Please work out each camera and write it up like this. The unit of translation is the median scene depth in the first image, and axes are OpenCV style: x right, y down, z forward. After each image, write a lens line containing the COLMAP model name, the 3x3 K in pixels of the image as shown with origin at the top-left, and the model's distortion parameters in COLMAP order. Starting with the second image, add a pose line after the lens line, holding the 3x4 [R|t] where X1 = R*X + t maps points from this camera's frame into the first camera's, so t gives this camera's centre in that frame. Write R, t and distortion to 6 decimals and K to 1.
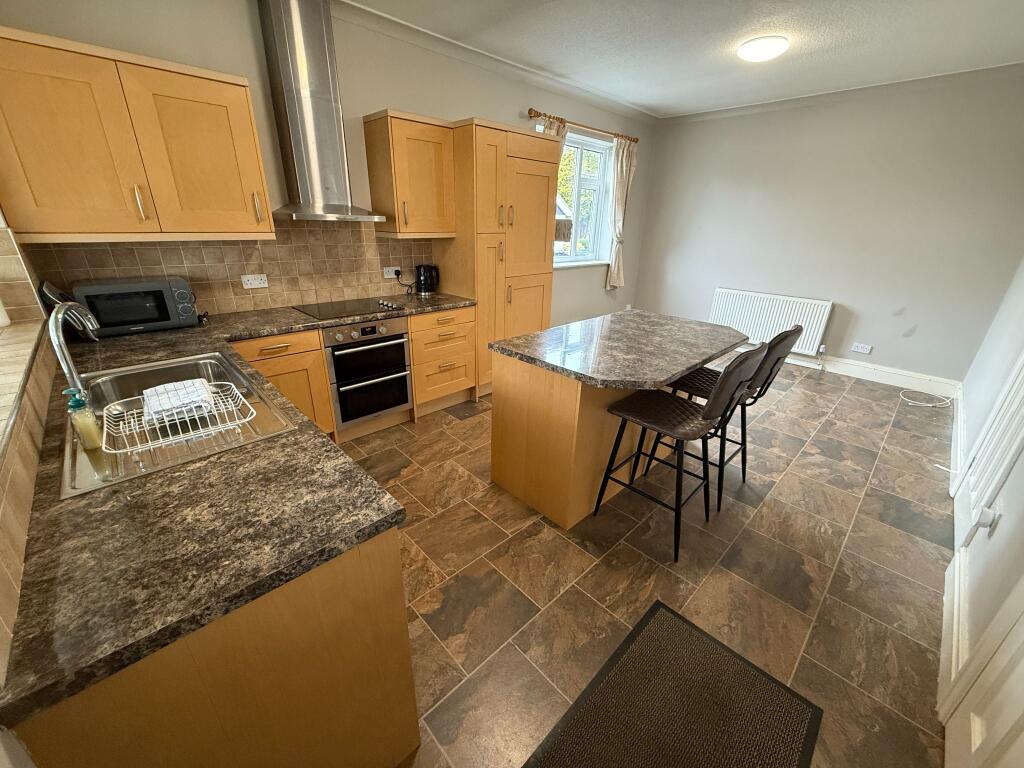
lens RADIAL K [[408.1, 0, 510.1], [0, 408.1, 383.1], [0, 0, 1]] dist [-0.001296, -0.000122]
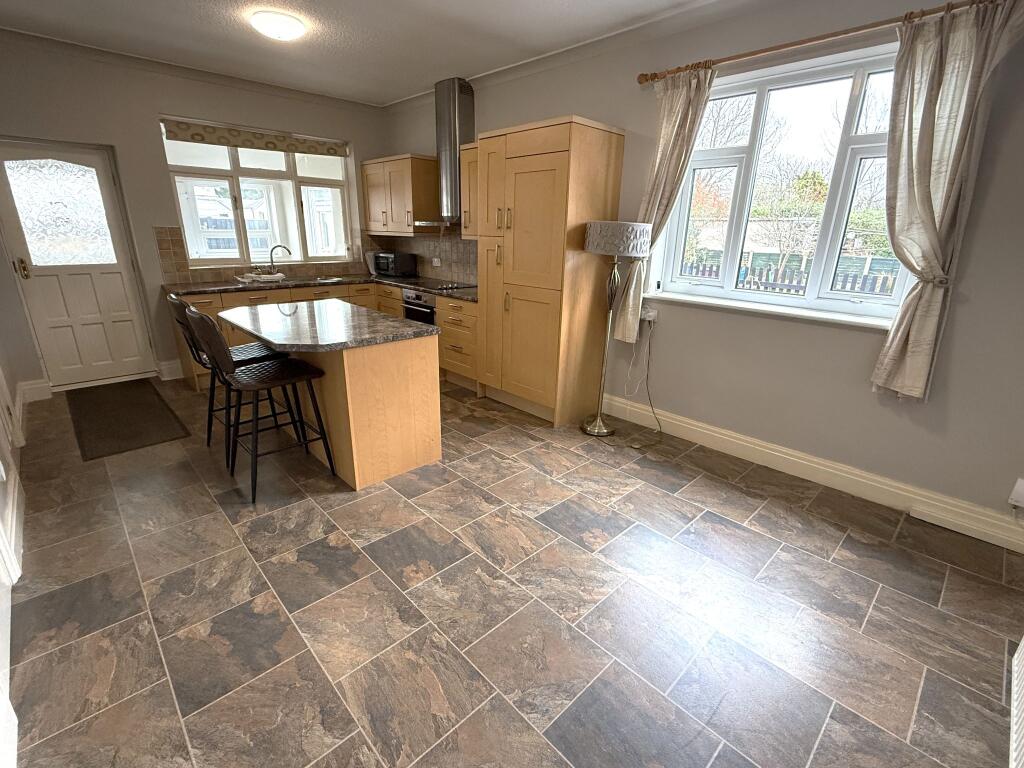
lens RADIAL K [[472.5, 0, 511.4], [0, 472.5, 384.0], [0, 0, 1]] dist [-0.002144, -0.000186]
pose [[0.000601, 0.290941, -0.956741, 1.443057], [-0.390449, 0.880868, 0.267623, -0.459606], [0.920624, 0.373397, 0.114127, 1.277477]]
